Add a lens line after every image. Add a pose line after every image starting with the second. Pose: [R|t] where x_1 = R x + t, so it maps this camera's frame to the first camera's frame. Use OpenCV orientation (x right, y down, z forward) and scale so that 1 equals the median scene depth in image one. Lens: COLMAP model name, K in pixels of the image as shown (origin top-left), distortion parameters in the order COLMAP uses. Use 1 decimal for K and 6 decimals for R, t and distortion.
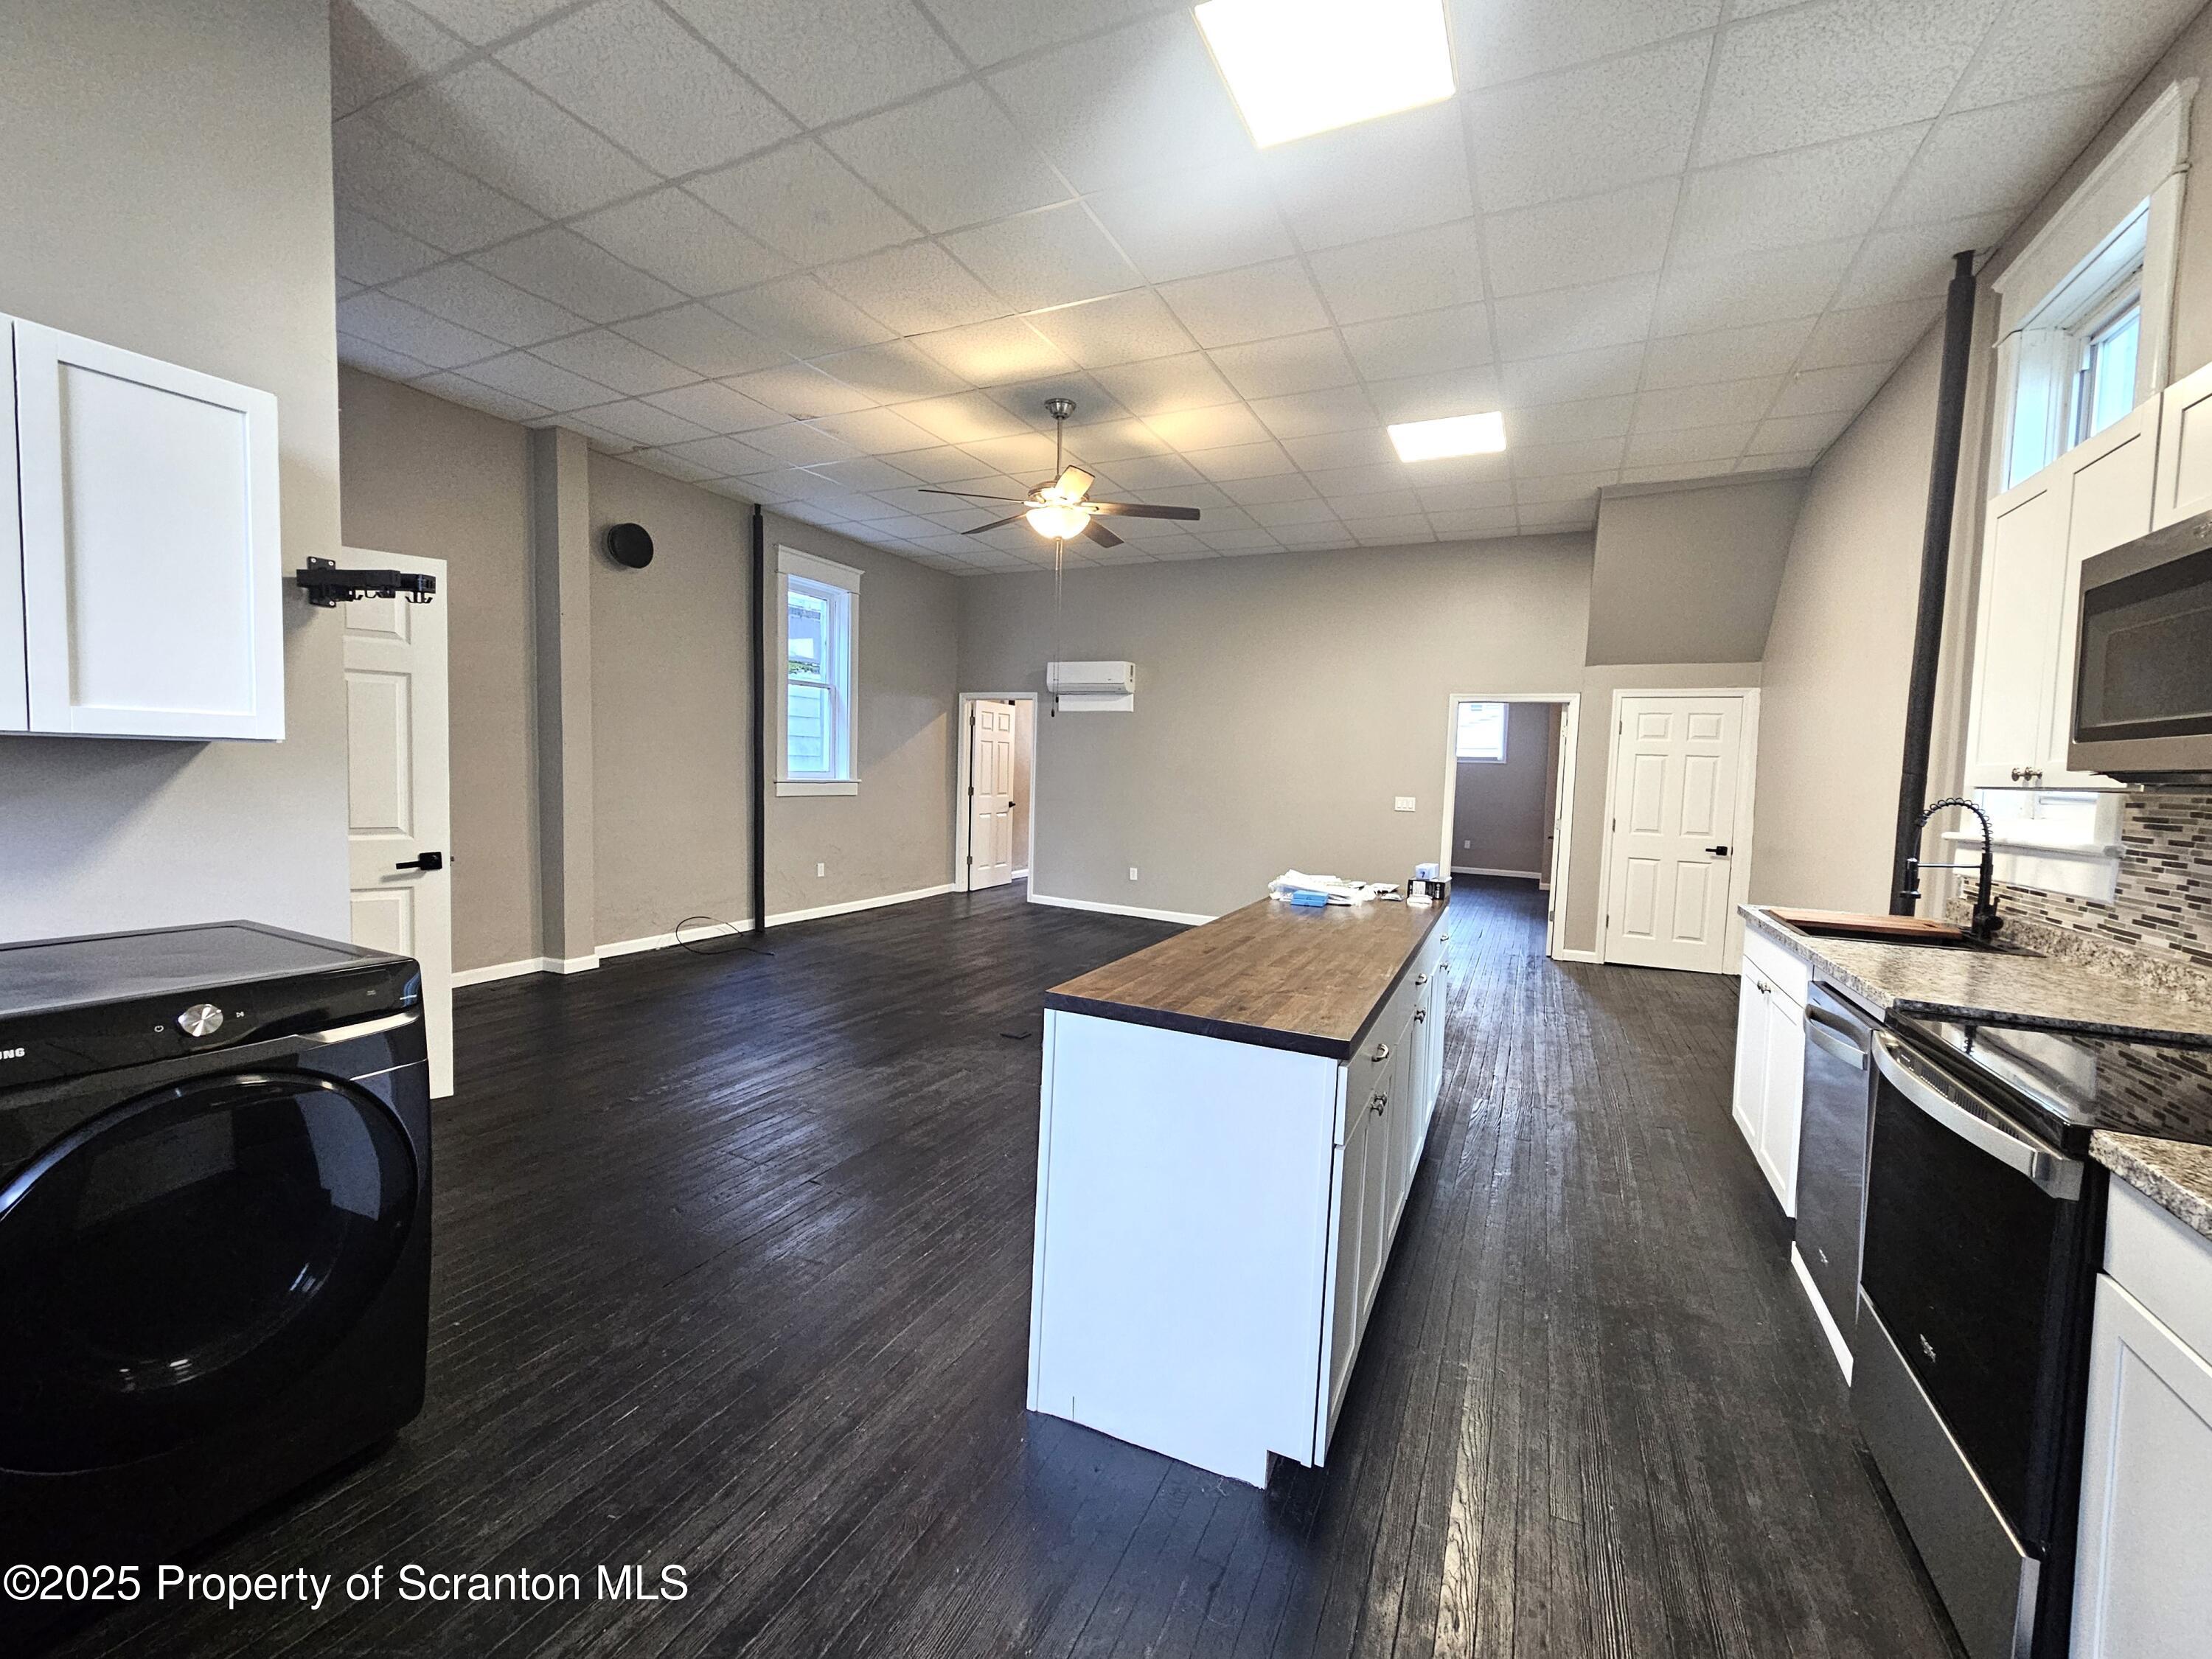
lens RADIAL K [[899.6, 0, 1113.1], [0, 899.6, 819.1], [0, 0, 1]] dist [0.000554, -0.000864]
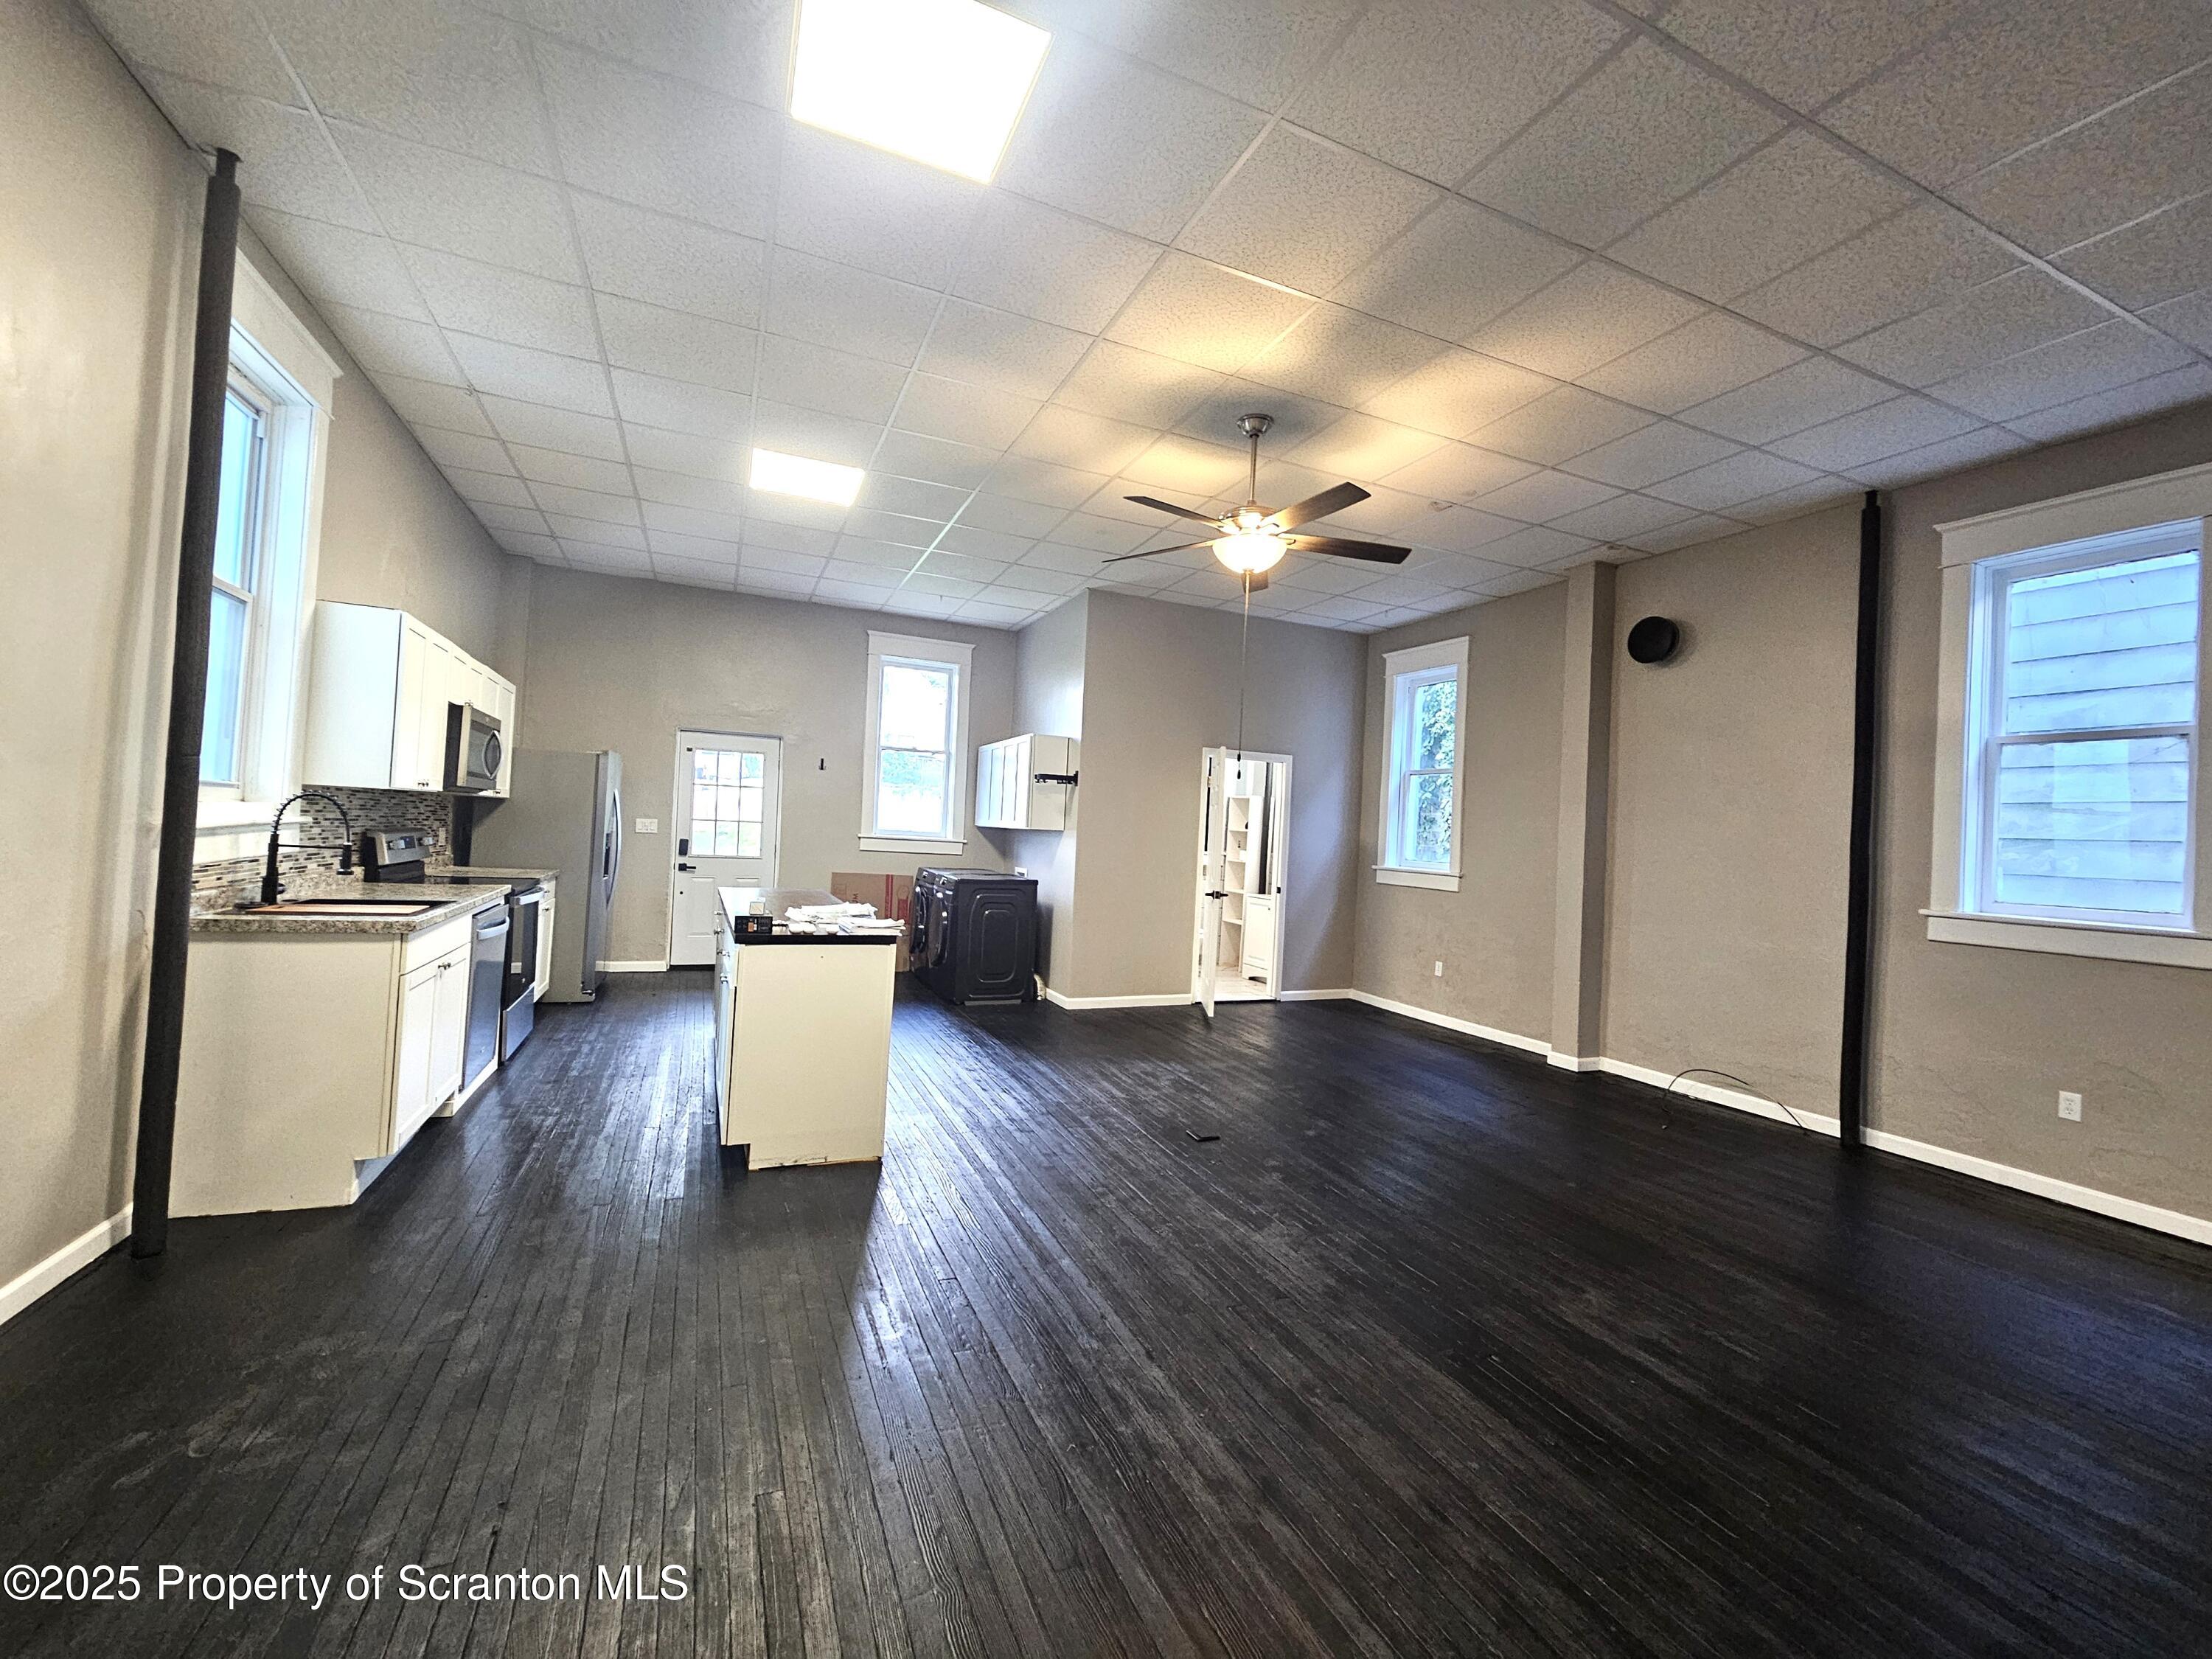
lens RADIAL K [[899.6, 0, 1098.4], [0, 899.6, 821.0], [0, 0, 1]] dist [0.000554, -0.000864]
pose [[-0.653180, -0.078940, -0.753076, 0.776457], [-0.115928, 0.993251, -0.003565, -0.066518], [0.748275, 0.084974, -0.657924, 1.742587]]
